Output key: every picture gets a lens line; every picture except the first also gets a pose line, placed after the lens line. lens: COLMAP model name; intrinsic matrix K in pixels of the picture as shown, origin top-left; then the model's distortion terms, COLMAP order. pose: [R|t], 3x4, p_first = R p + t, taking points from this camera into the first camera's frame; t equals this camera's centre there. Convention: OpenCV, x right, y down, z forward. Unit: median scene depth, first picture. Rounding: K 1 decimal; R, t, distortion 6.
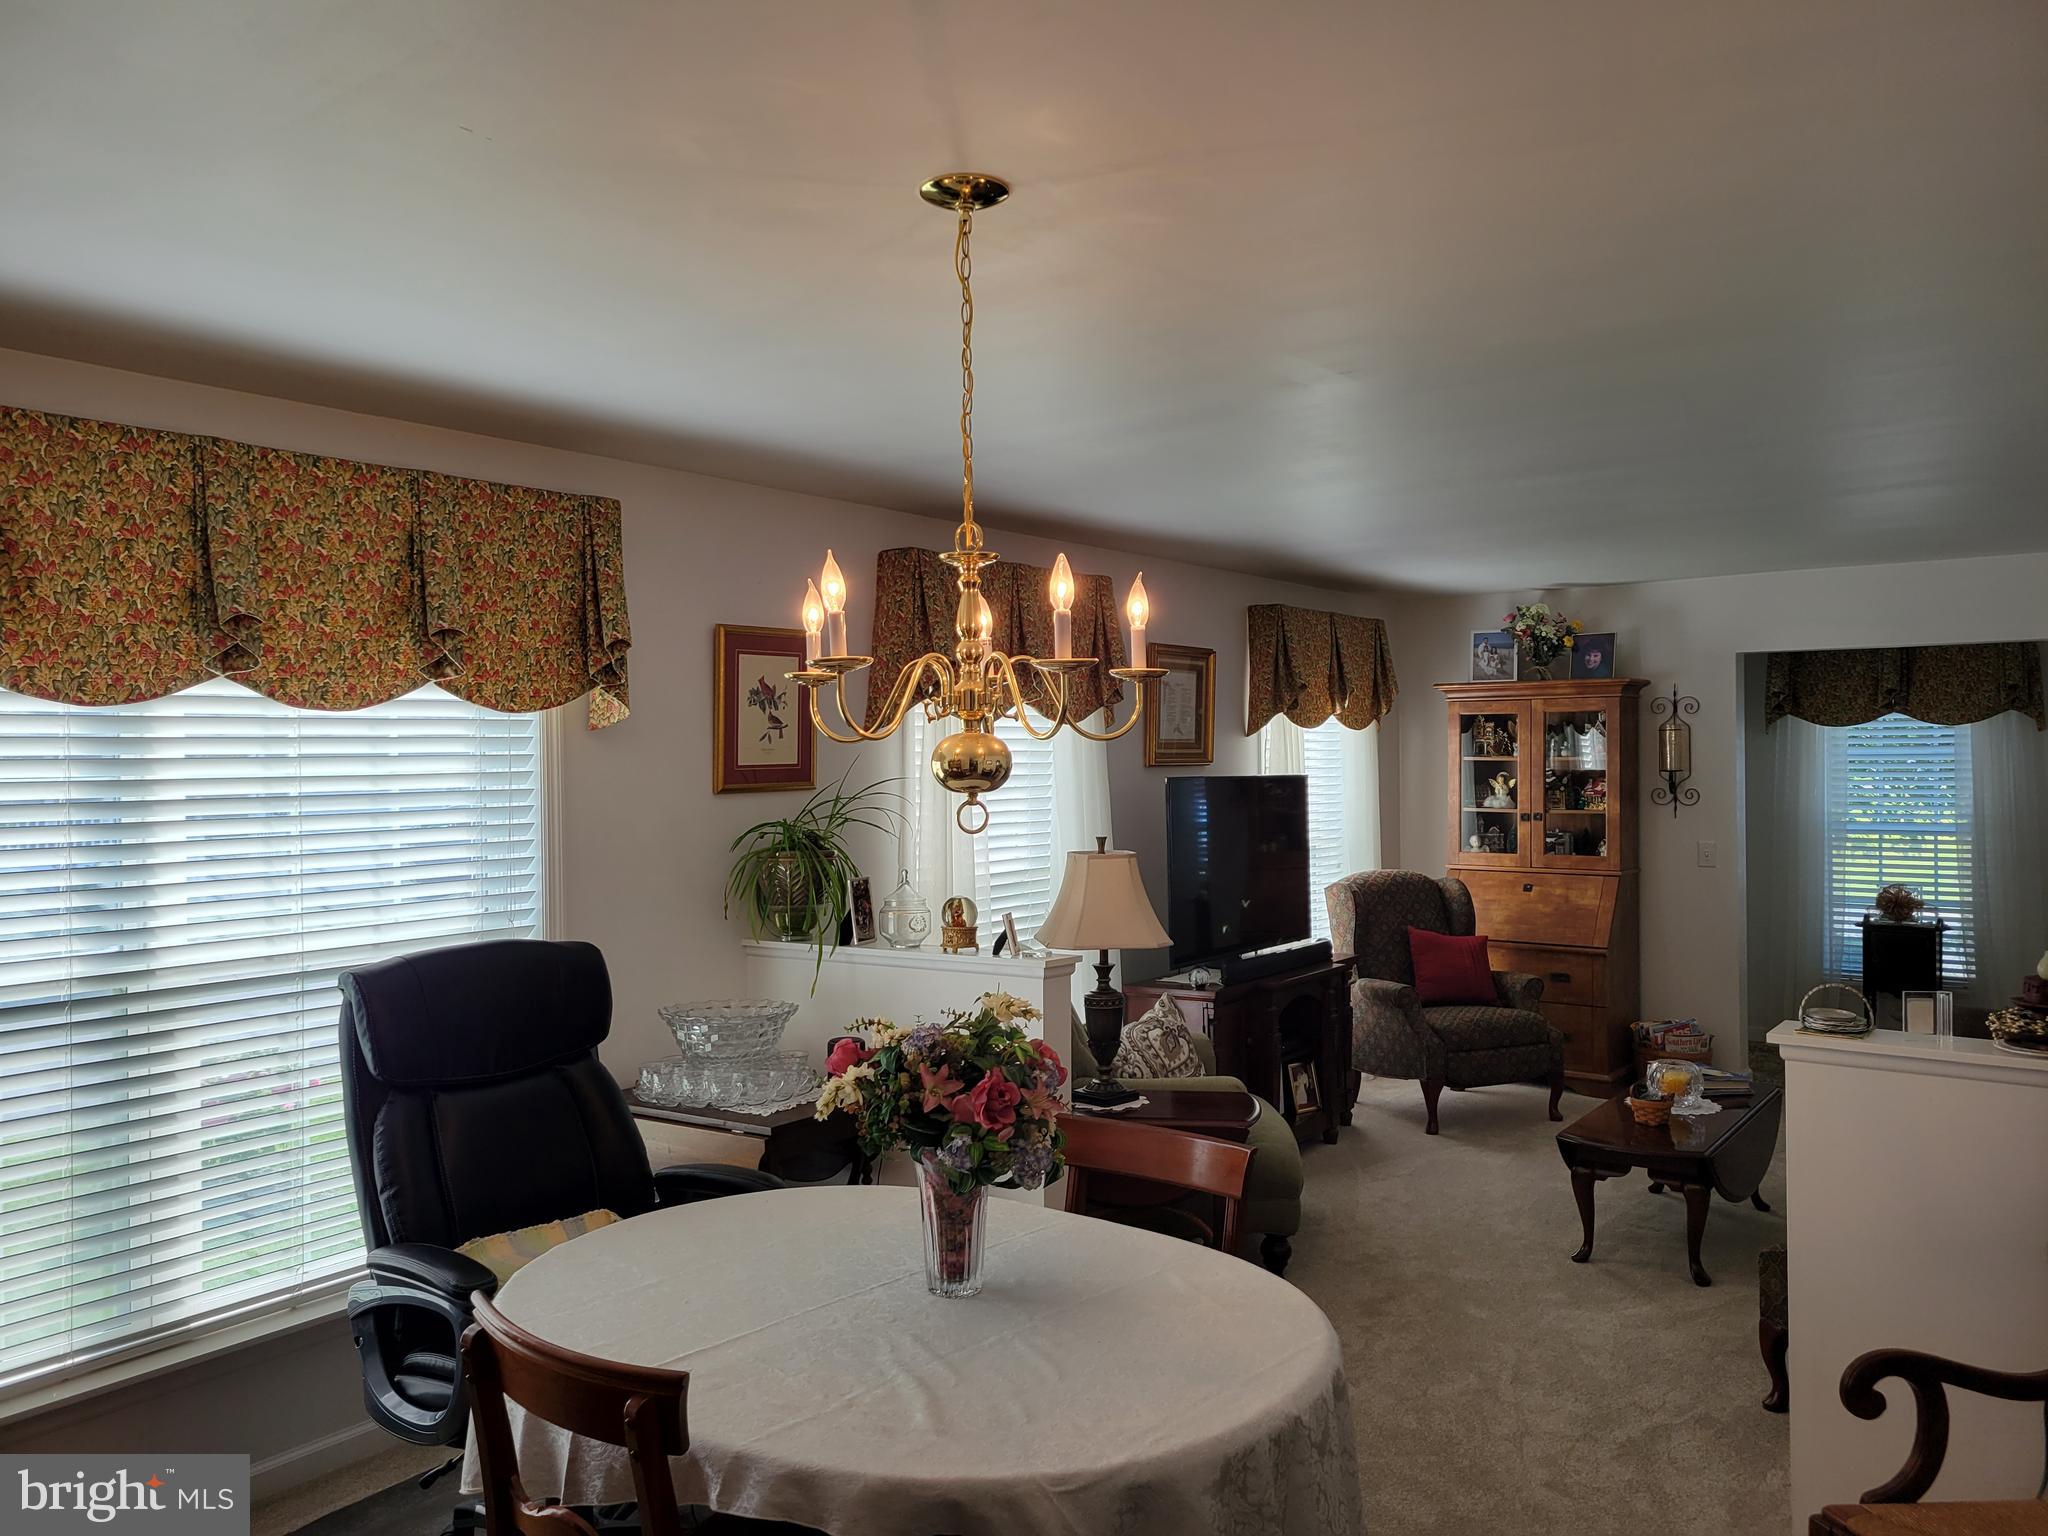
lens RADIAL K [[1515.9, 0, 1030.6], [0, 1515.9, 753.3], [0, 0, 1]] dist [0.045111, -0.016375]
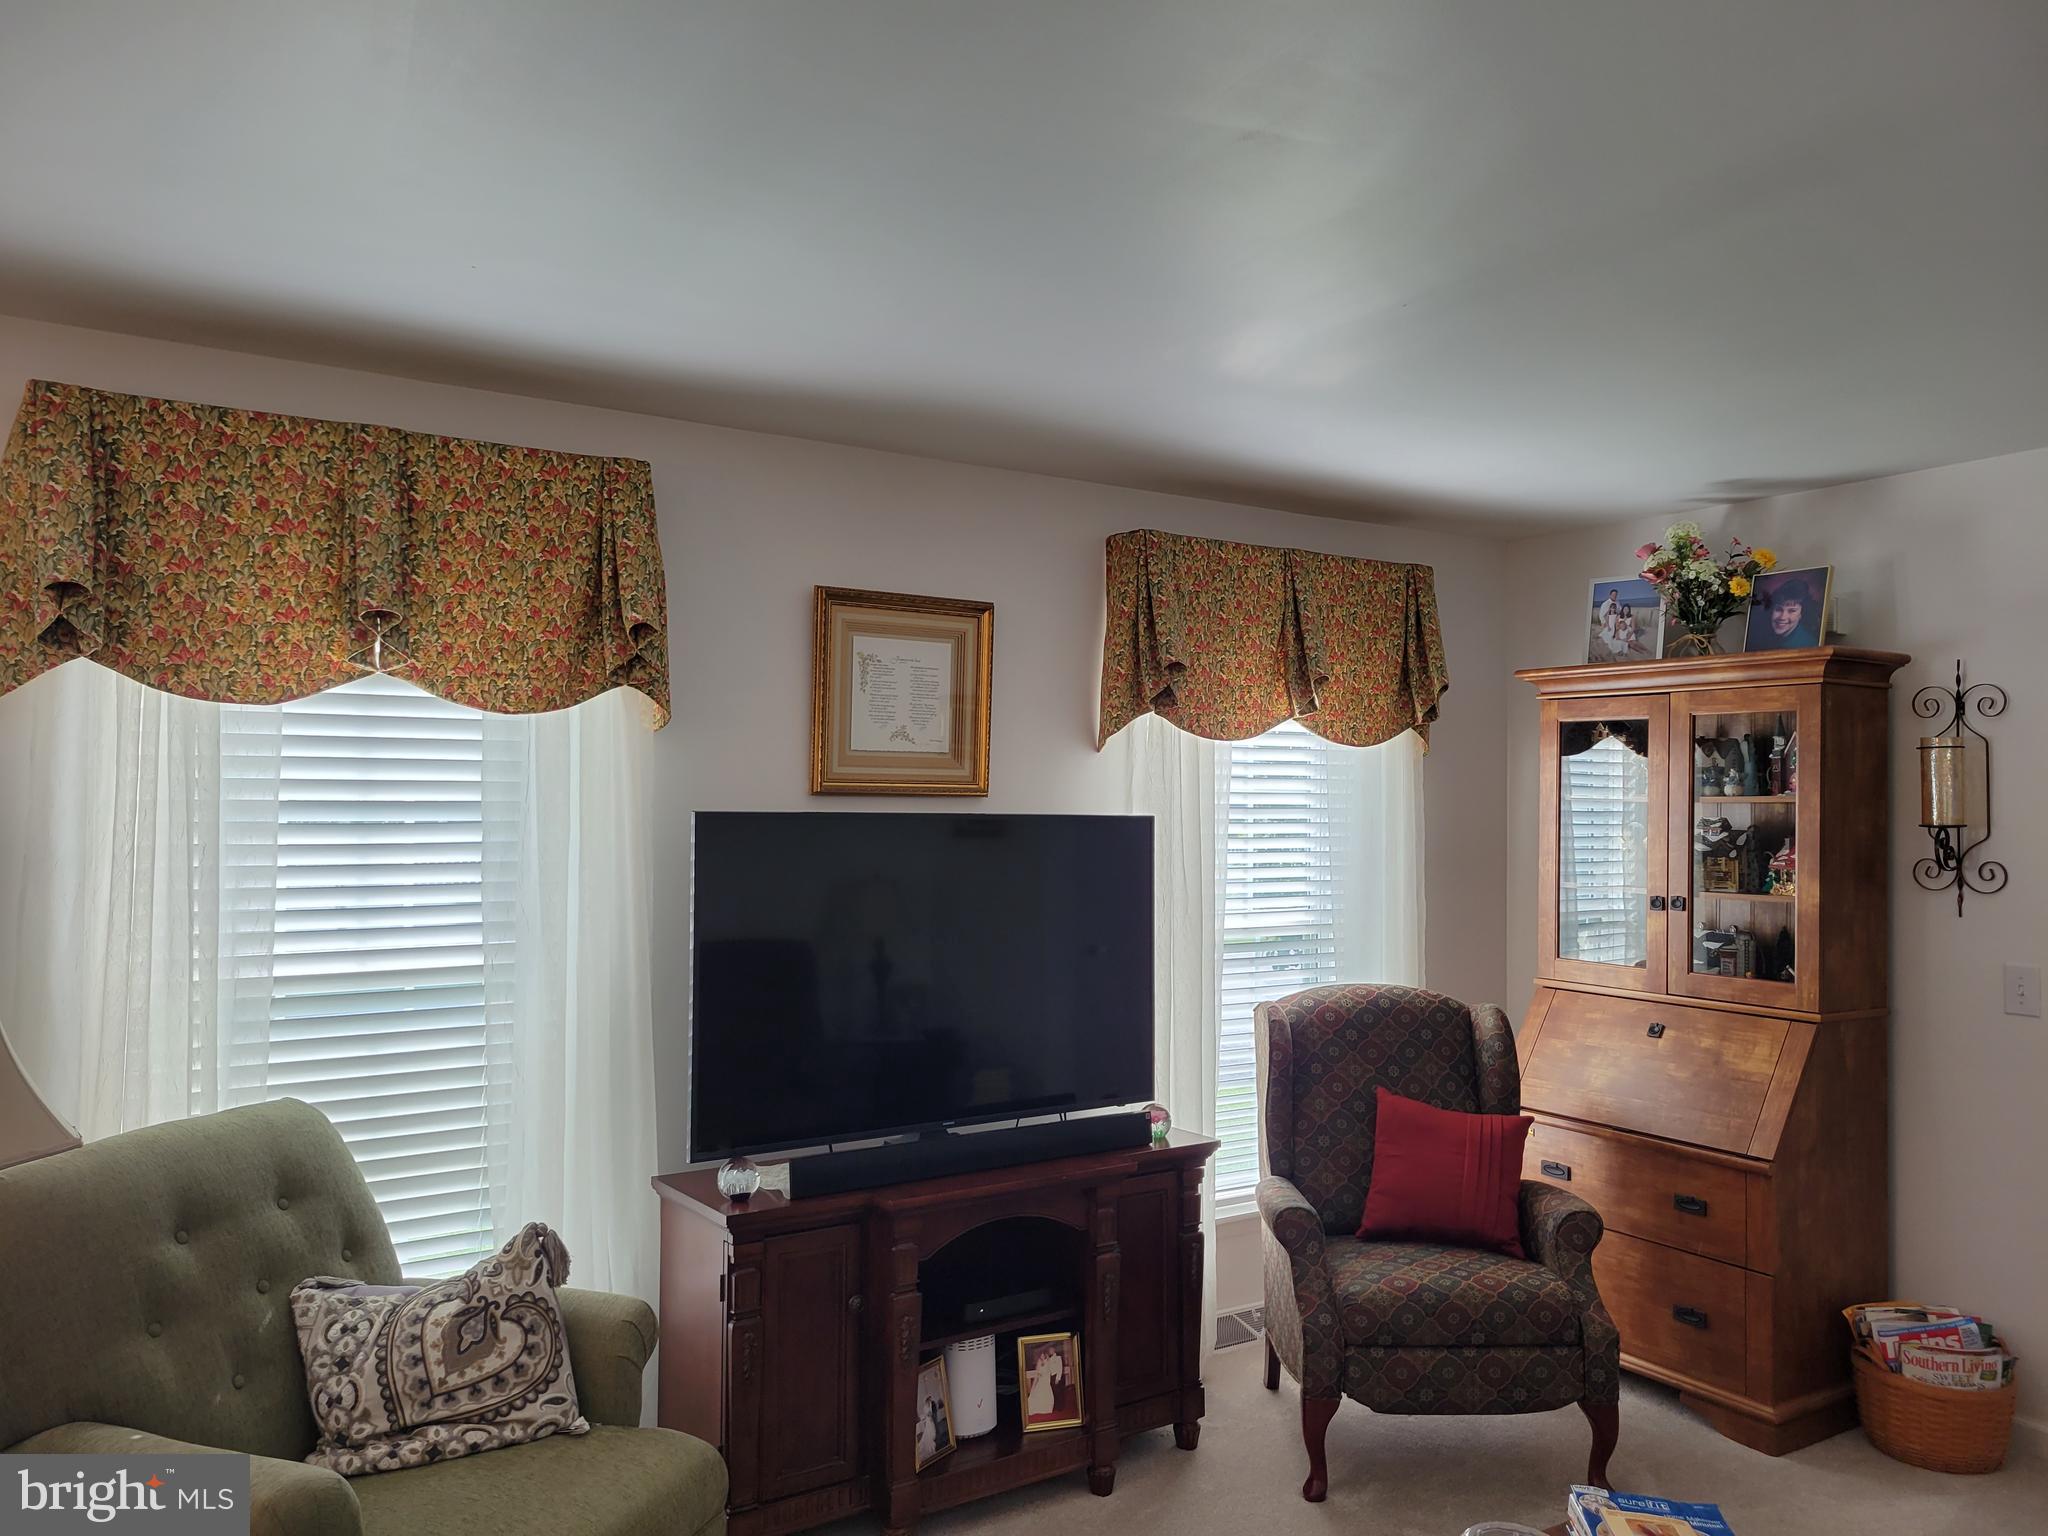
lens RADIAL K [[1515.9, 0, 1021.4], [0, 1515.9, 768.7], [0, 0, 1]] dist [0.045111, -0.016375]
pose [[0.940332, 0.022095, -0.339540, 0.293510], [-0.024057, 0.999709, -0.001572, -0.001507], [0.339407, 0.009646, 0.940590, 0.389285]]
